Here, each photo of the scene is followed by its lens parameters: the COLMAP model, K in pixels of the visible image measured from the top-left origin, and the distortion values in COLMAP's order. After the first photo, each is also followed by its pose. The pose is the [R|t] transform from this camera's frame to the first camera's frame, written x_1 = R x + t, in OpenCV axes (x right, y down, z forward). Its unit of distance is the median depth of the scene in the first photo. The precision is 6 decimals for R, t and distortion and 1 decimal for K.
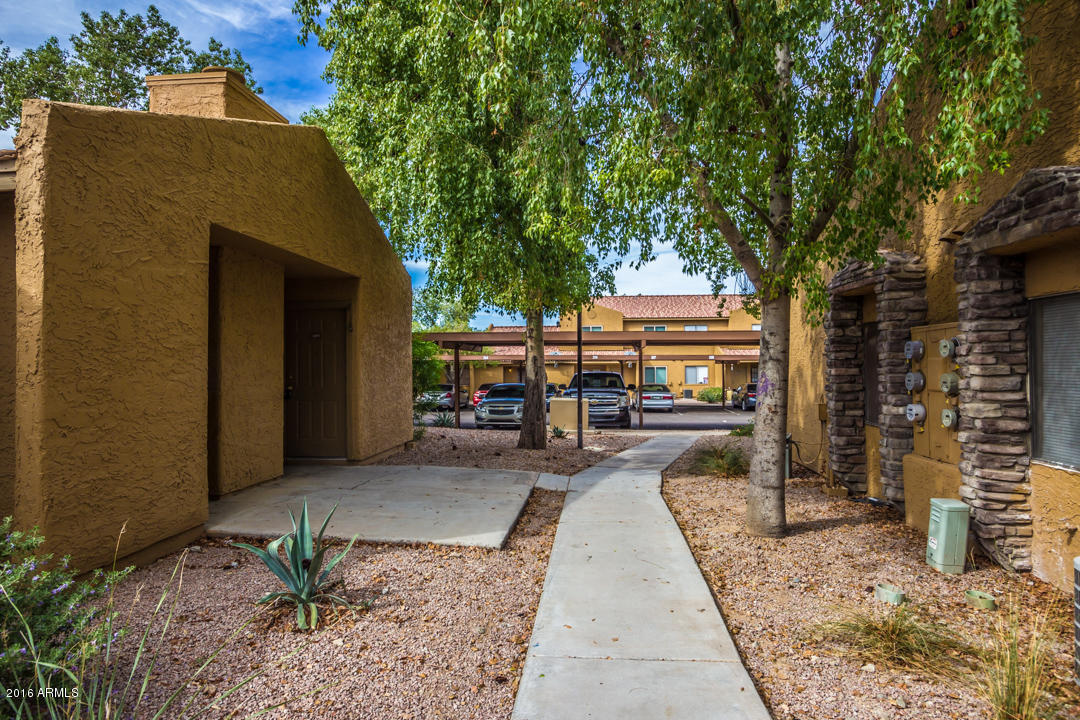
lens RADIAL K [[618.8, 0, 540.6], [0, 618.8, 357.4], [0, 0, 1]] dist [-0.008149, -0.000225]
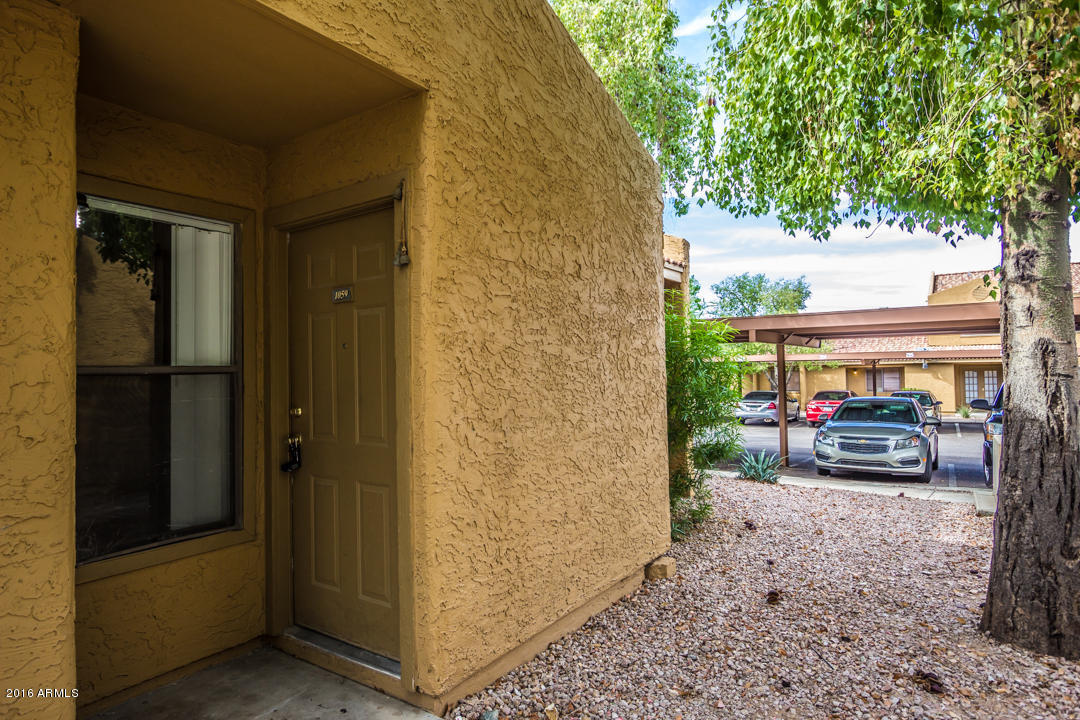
lens RADIAL K [[618.8, 0, 544.7], [0, 618.8, 357.7], [0, 0, 1]] dist [-0.008149, -0.000225]
pose [[0.876069, -0.018911, -0.481815, -0.044548], [0.017439, 0.999820, -0.007535, 0.002560], [0.481870, -0.001801, 0.876241, 0.345369]]
